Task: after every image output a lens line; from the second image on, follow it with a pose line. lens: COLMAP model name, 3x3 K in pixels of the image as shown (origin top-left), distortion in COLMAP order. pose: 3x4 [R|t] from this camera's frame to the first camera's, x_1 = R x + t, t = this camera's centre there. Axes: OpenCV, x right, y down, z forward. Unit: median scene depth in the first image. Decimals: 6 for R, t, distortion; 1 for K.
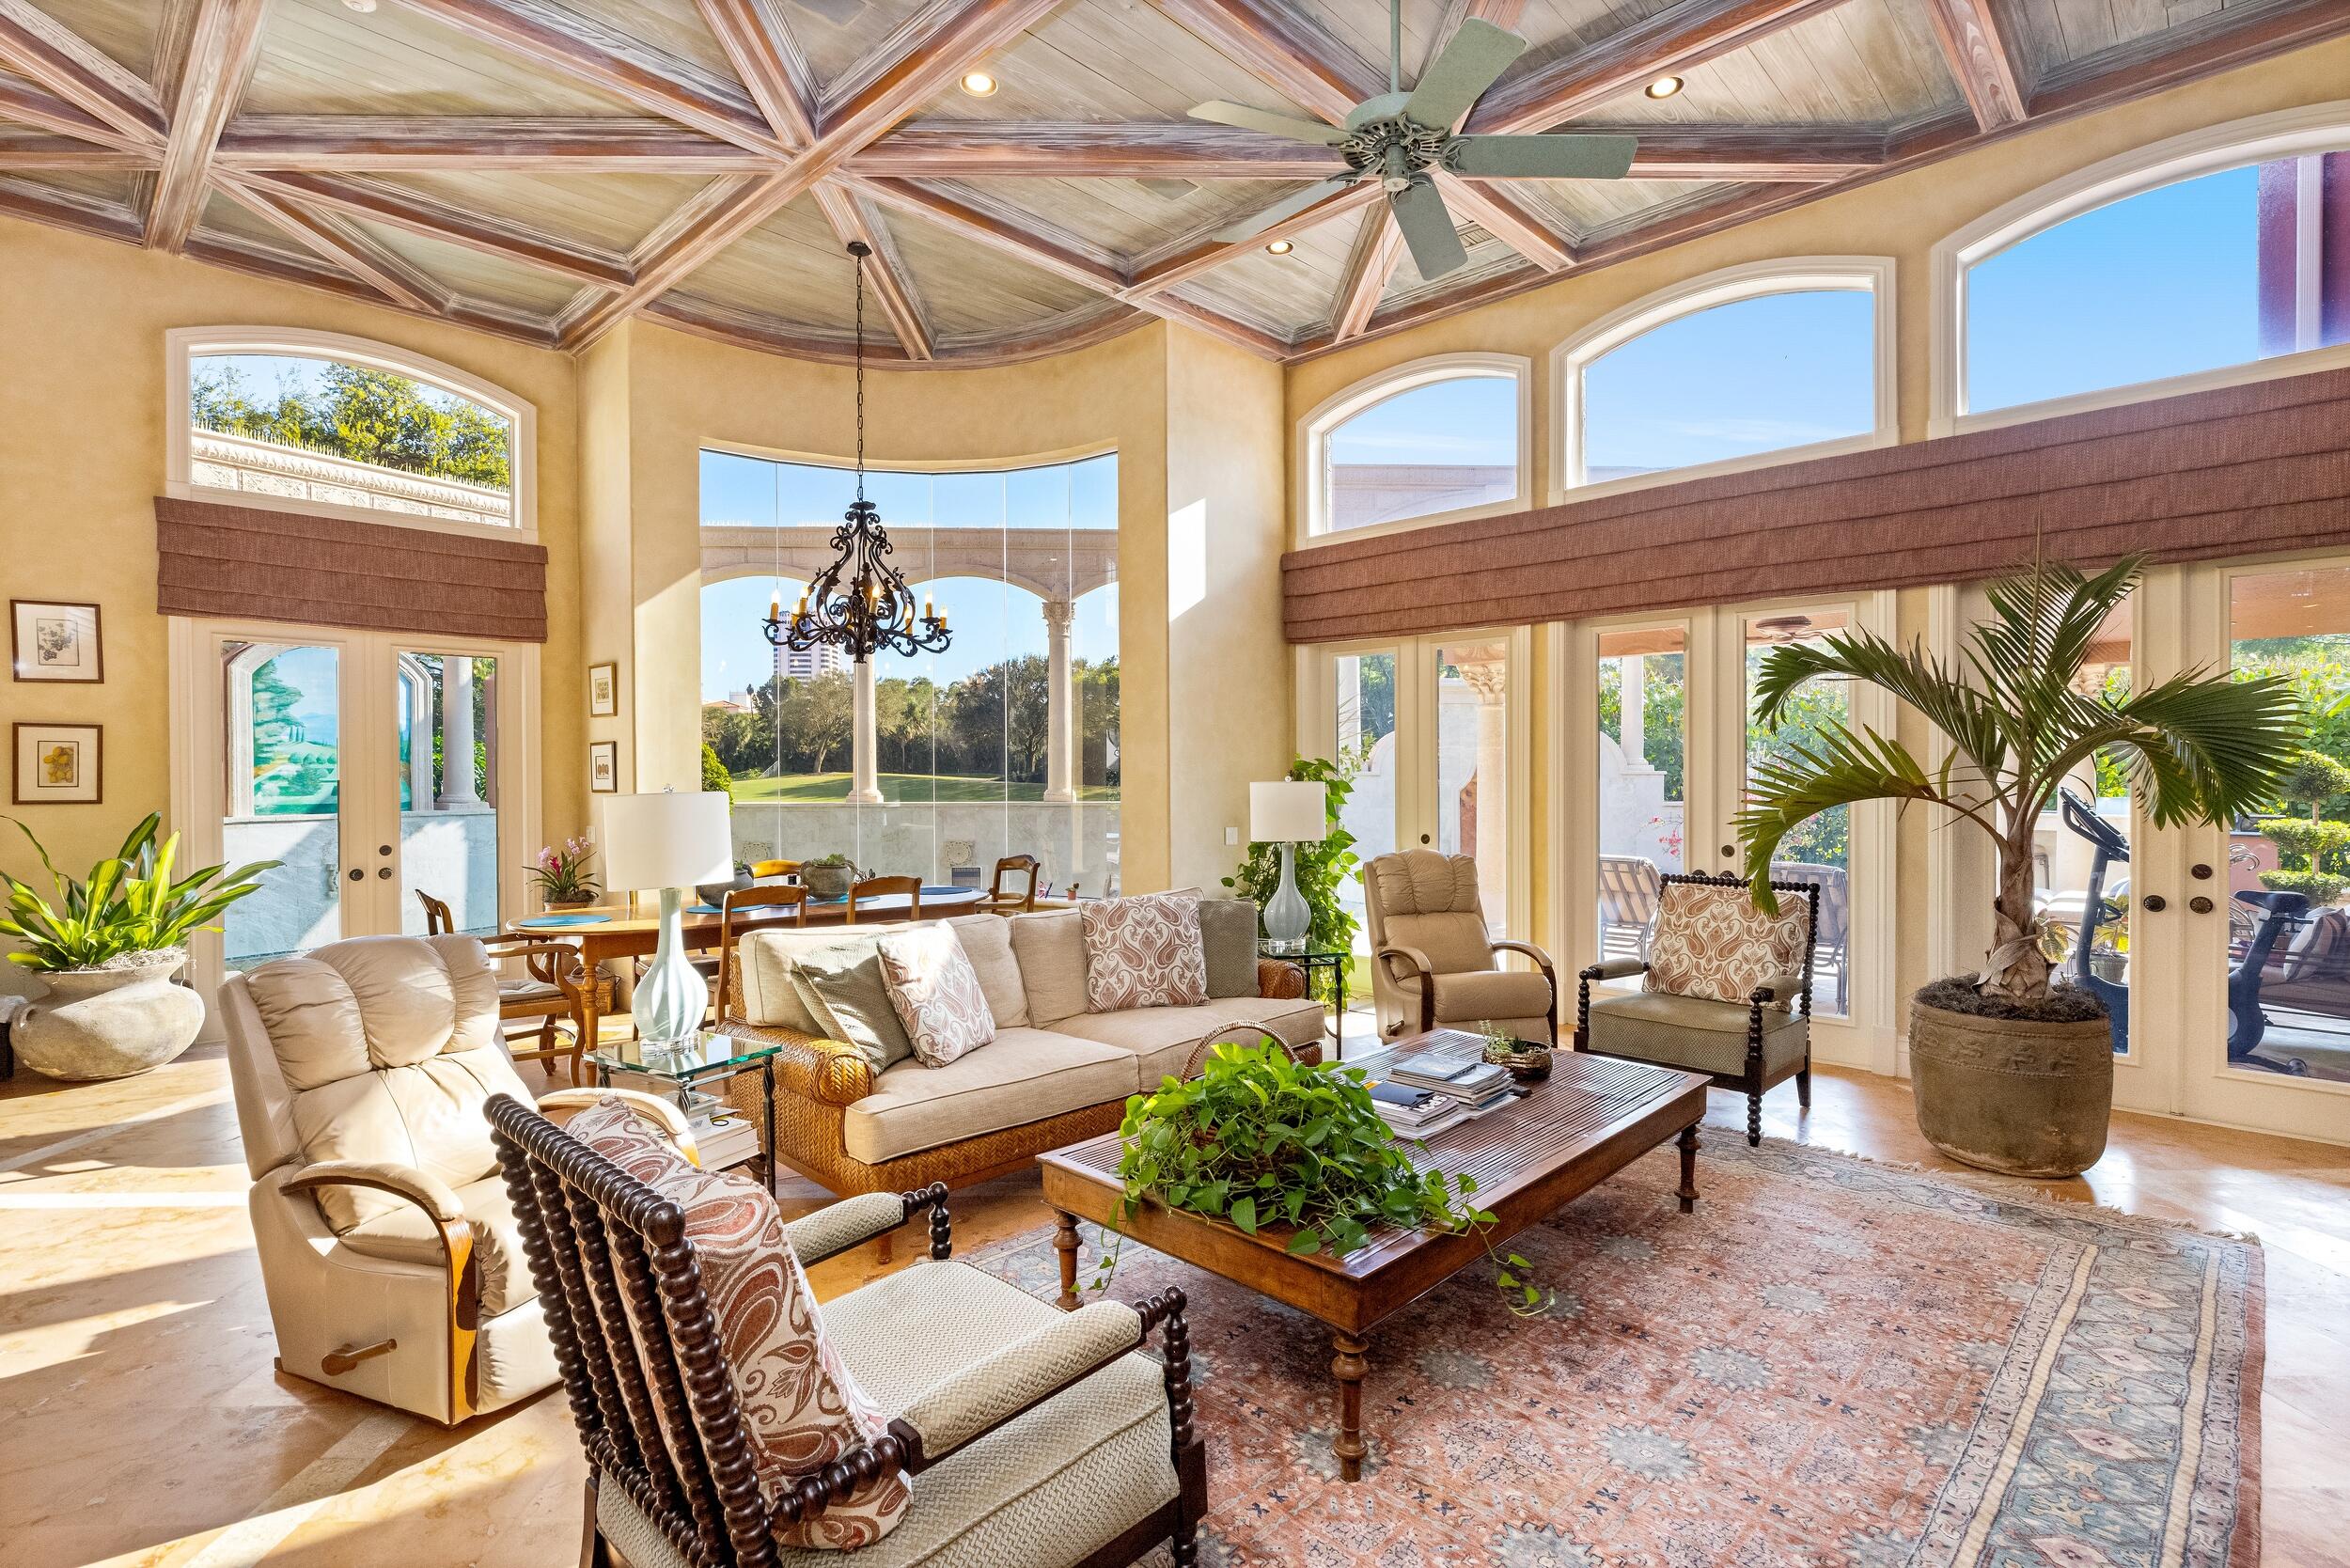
lens RADIAL K [[1114.6, 0, 1180.3], [0, 1114.6, 775.5], [0, 0, 1]] dist [-0.004533, 0.001943]
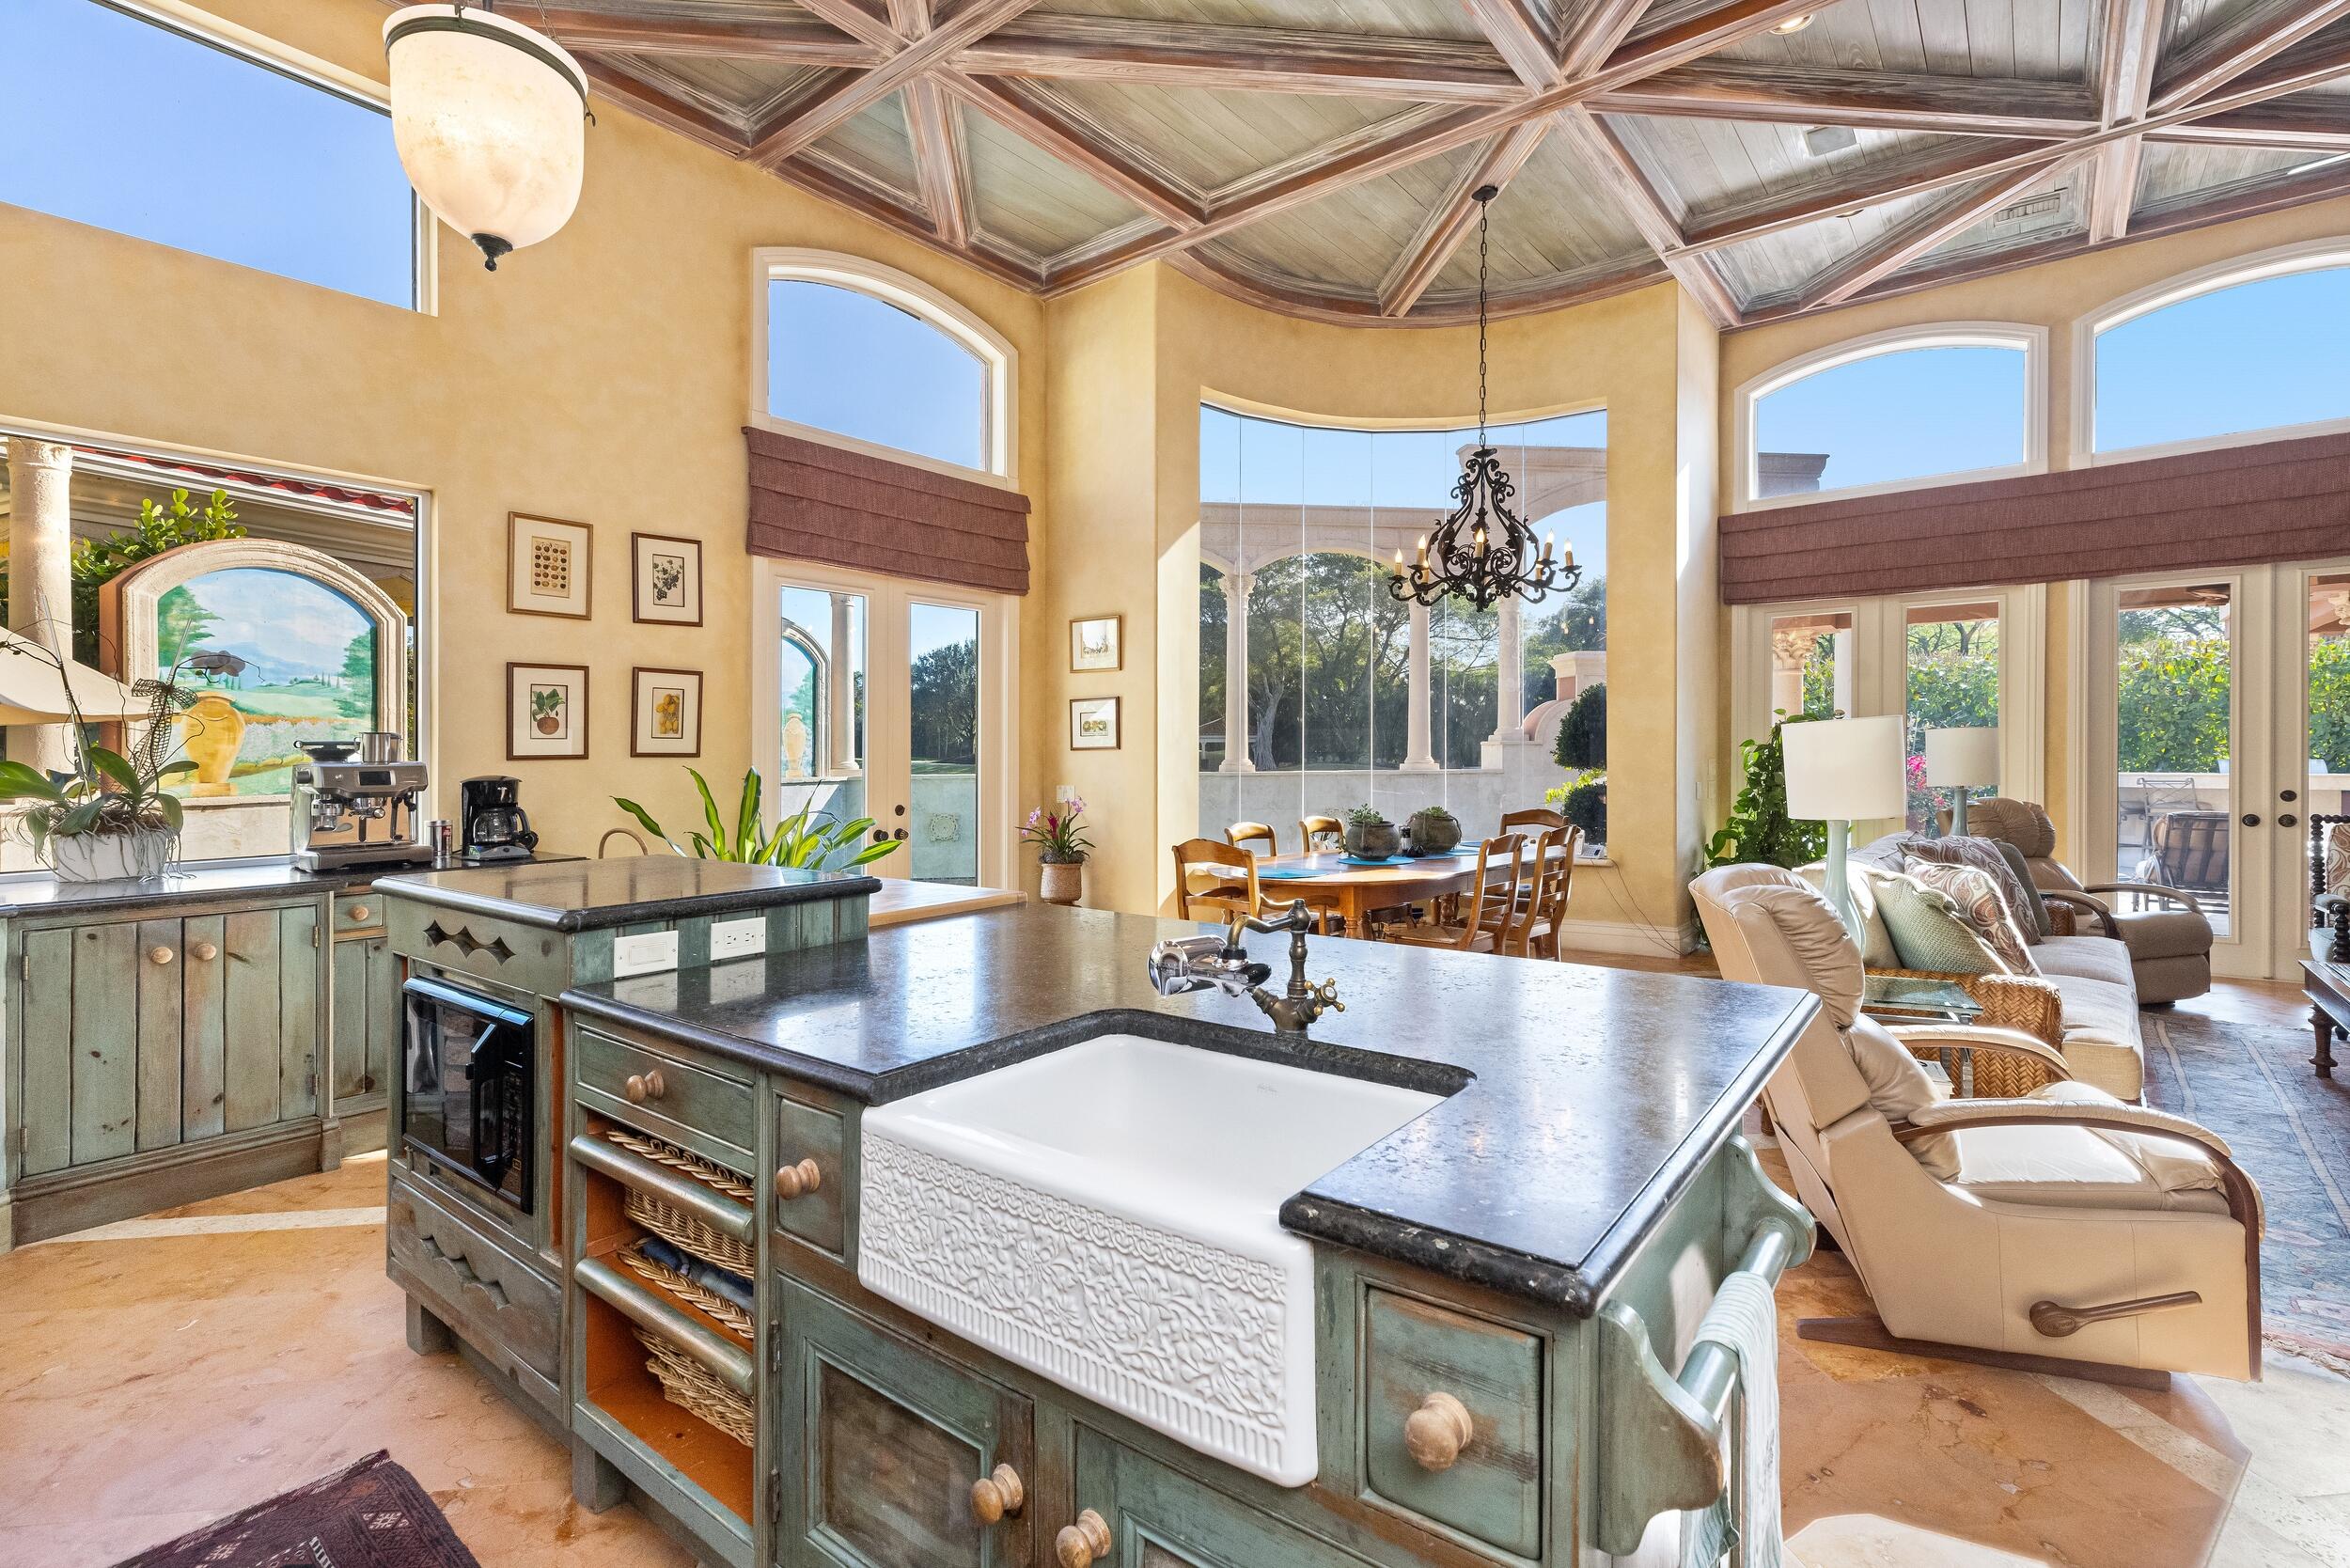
lens RADIAL K [[1072.5, 0, 1176.7], [0, 1072.5, 768.9], [0, 0, 1]] dist [0.003388, 0.000904]
pose [[0.995837, -0.006049, 0.090955, -0.554199], [0.005119, 0.999932, 0.010450, 0.024147], [-0.091012, -0.009941, 0.995800, 0.057518]]
